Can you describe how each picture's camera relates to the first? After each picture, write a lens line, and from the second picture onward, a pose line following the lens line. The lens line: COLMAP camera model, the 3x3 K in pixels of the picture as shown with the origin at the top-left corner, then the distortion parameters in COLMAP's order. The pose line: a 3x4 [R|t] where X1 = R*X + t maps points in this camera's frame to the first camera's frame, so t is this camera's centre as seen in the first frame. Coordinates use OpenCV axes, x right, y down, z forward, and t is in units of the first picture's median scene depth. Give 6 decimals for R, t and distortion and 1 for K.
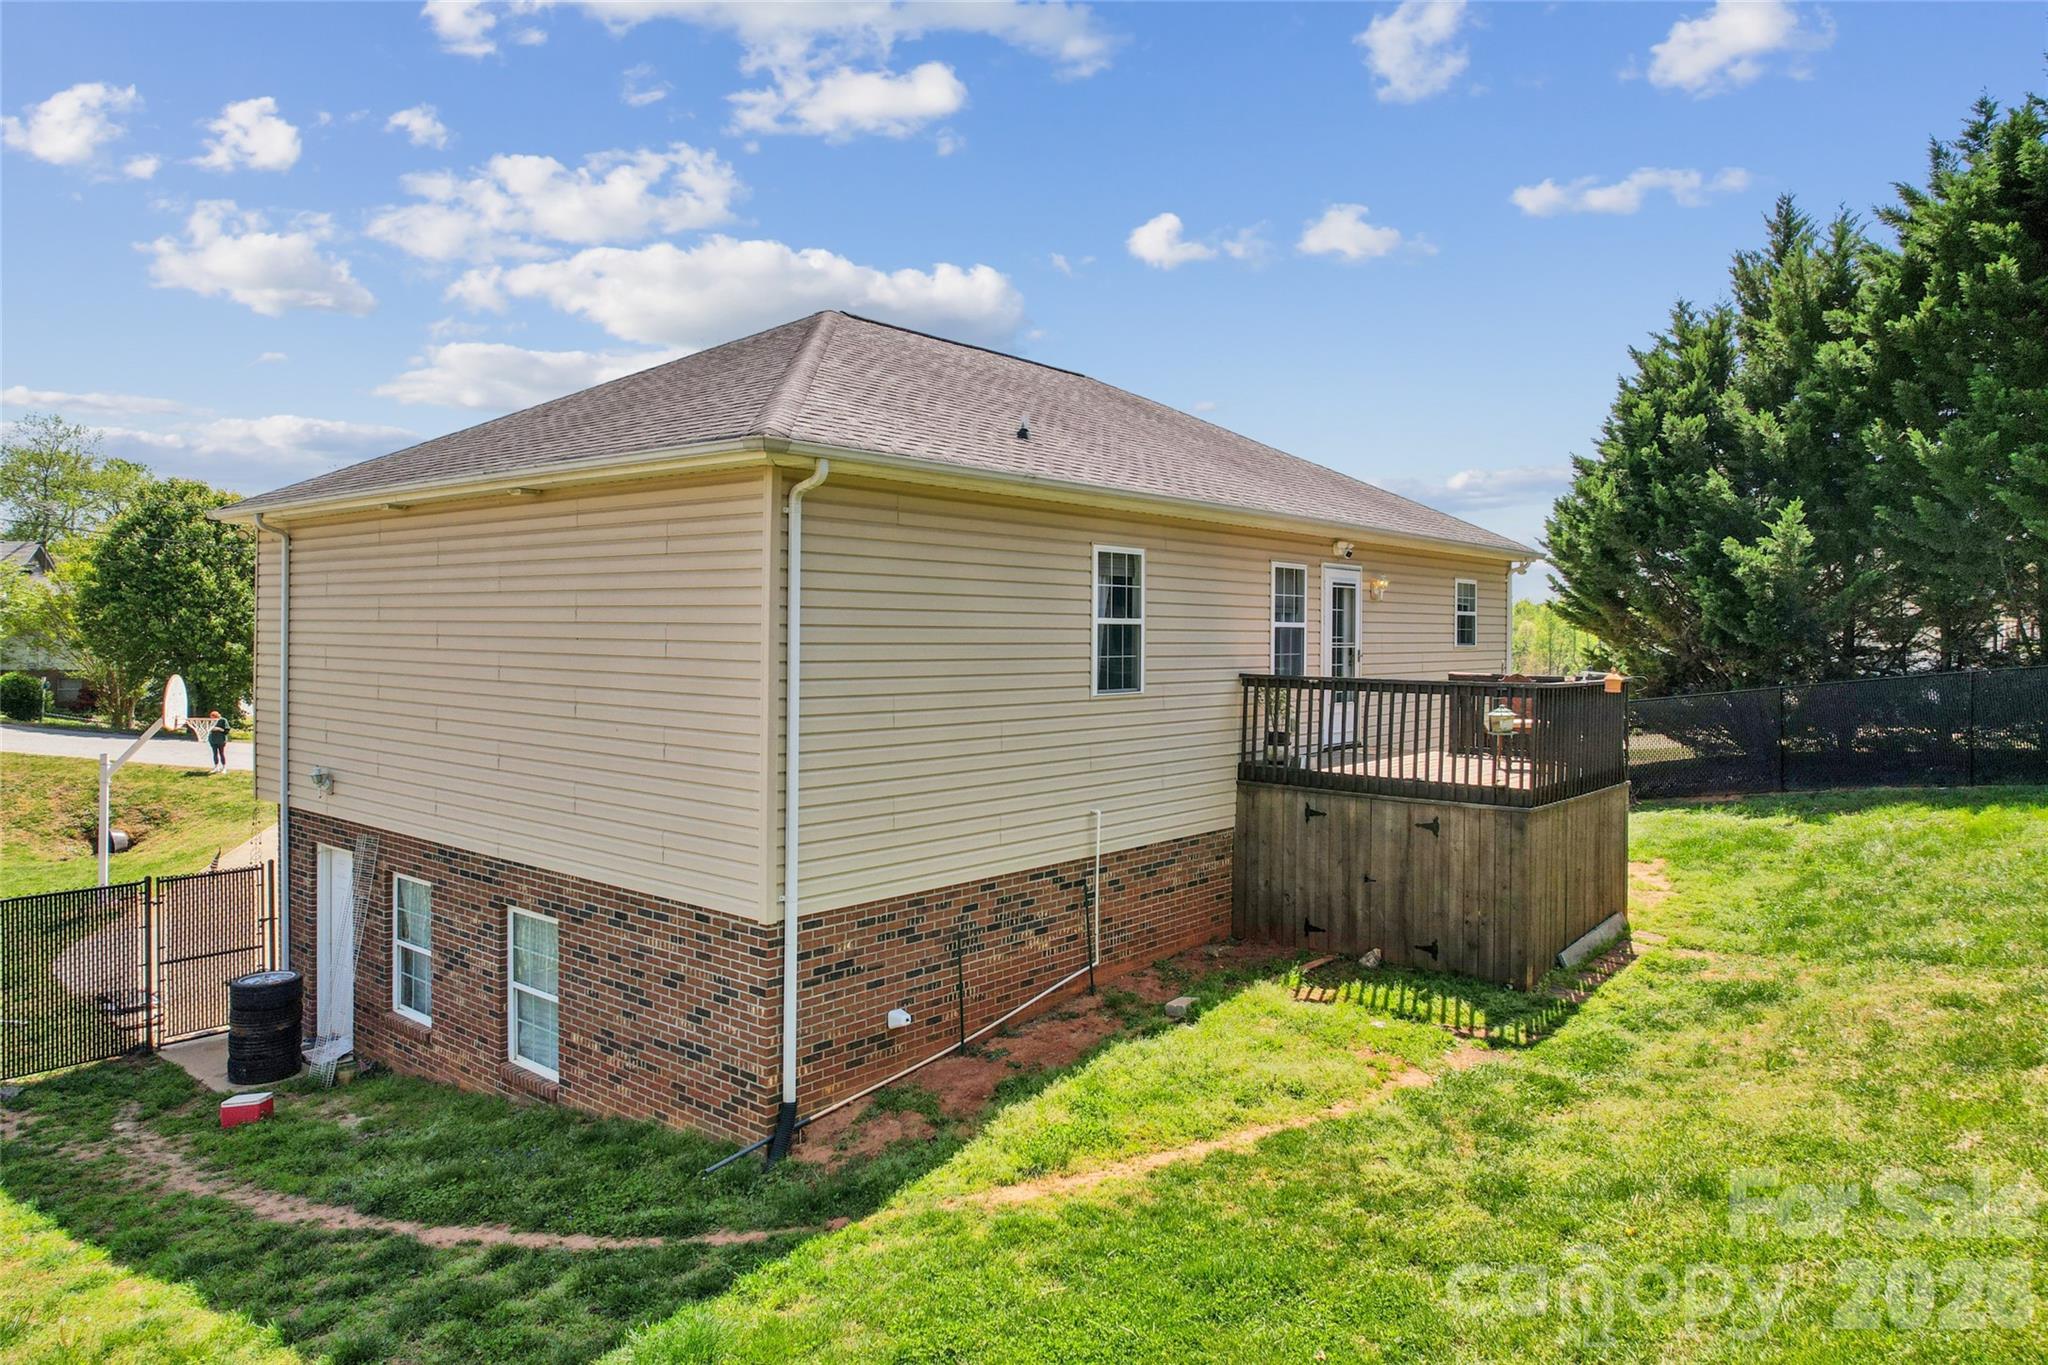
lens RADIAL K [[1297.3, 0, 1056.6], [0, 1297.3, 775.6], [0, 0, 1]] dist [-0.063894, 0.040802]
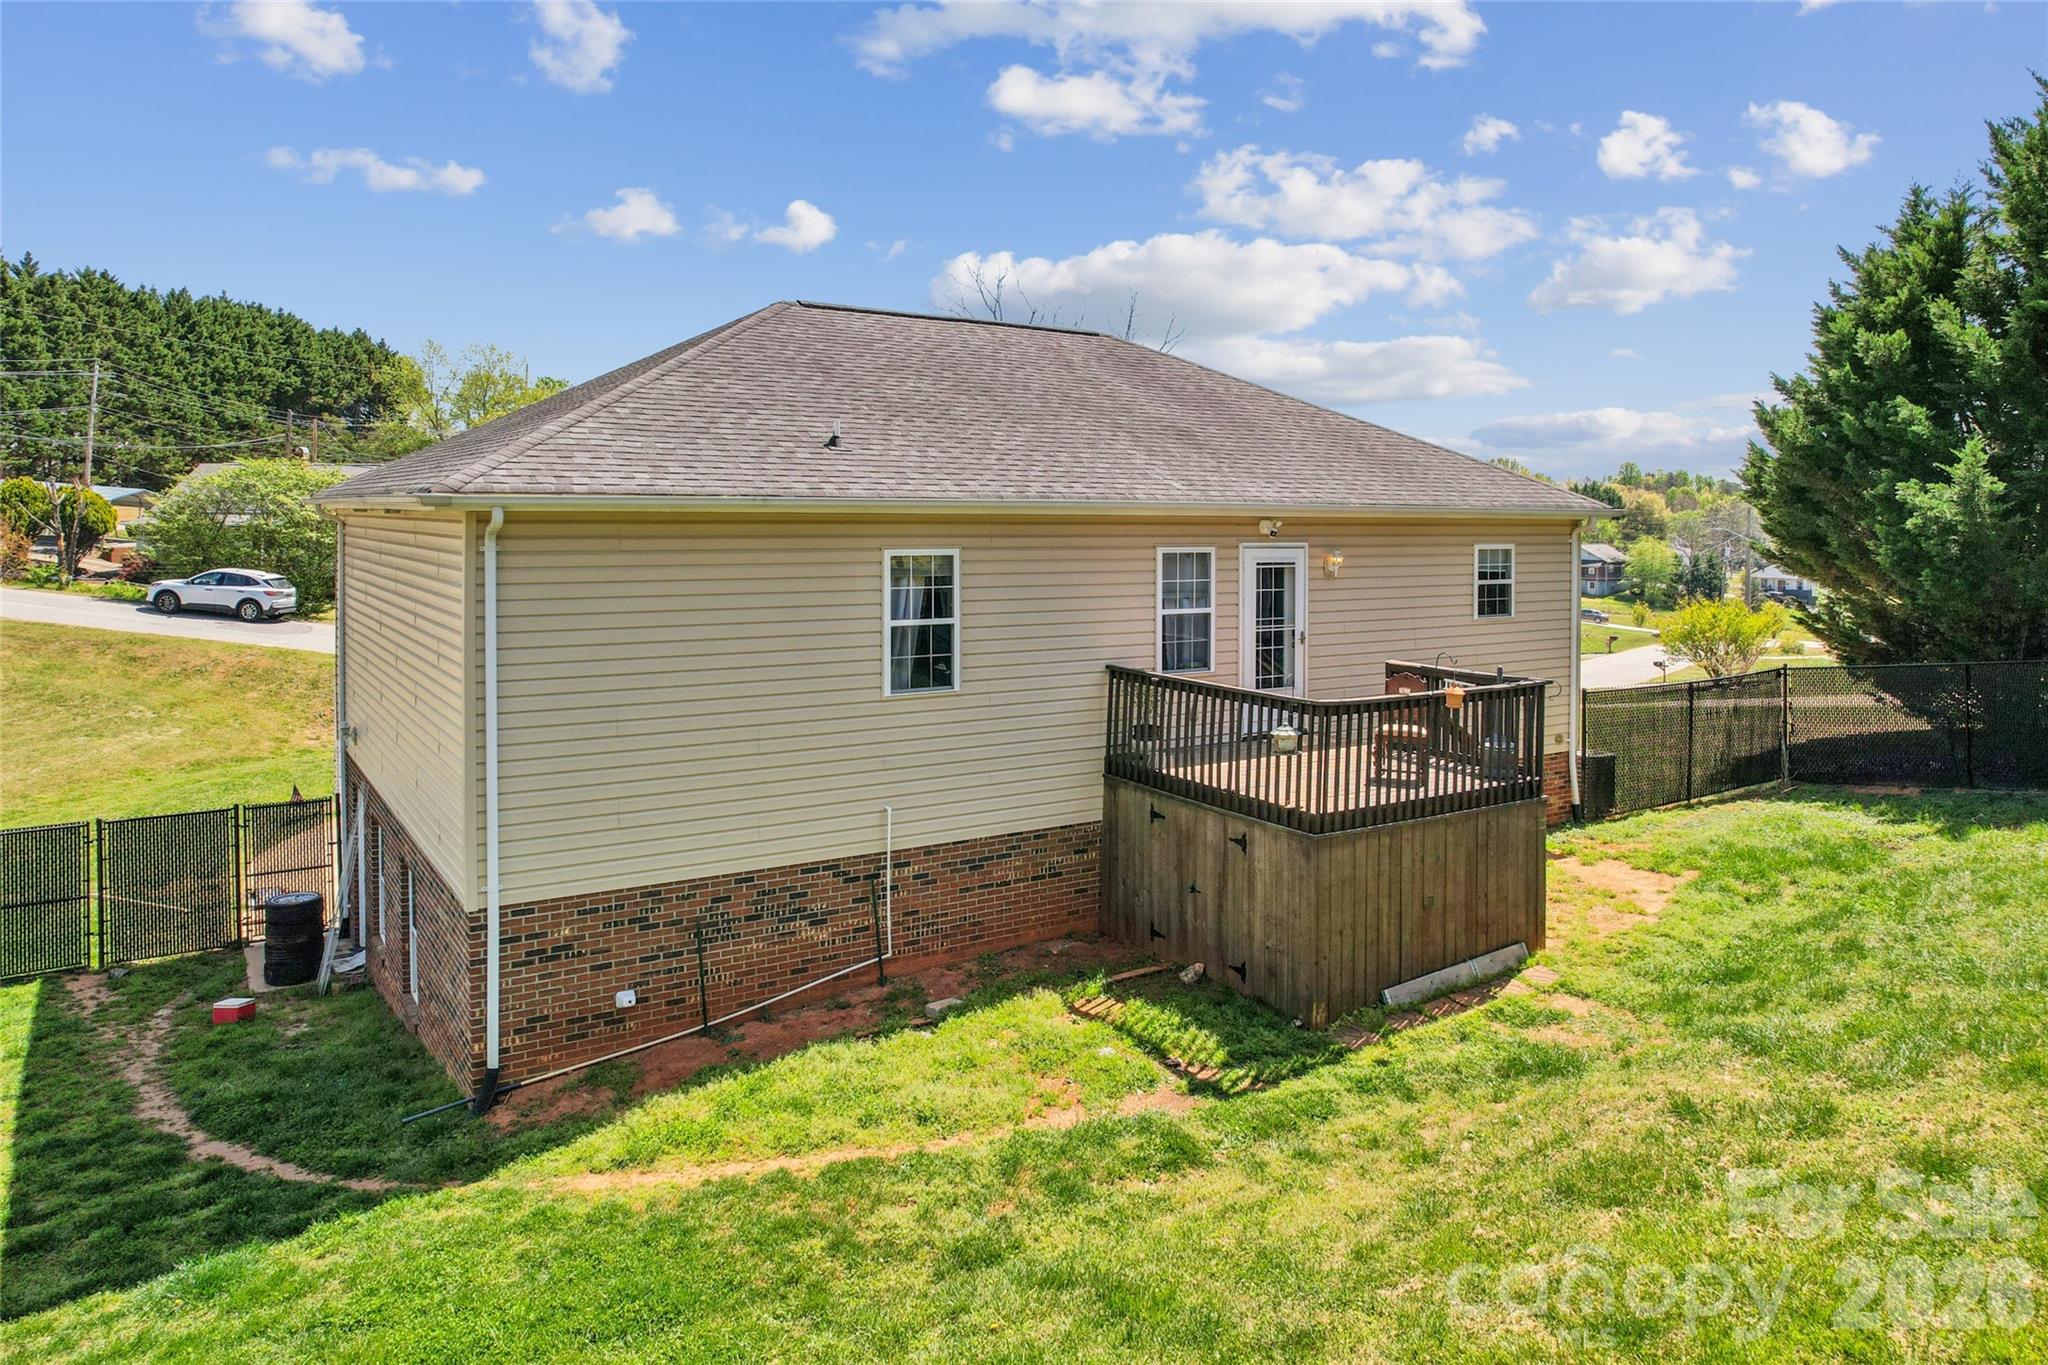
lens RADIAL K [[1335.5, 0, 1047.1], [0, 1335.5, 681.8], [0, 0, 1]] dist [-0.061229, 0.044469]
pose [[0.956417, 0.032846, -0.290150, 0.476989], [-0.030953, 0.999459, 0.011111, -0.092776], [0.290358, -0.001646, 0.956917, 0.028799]]
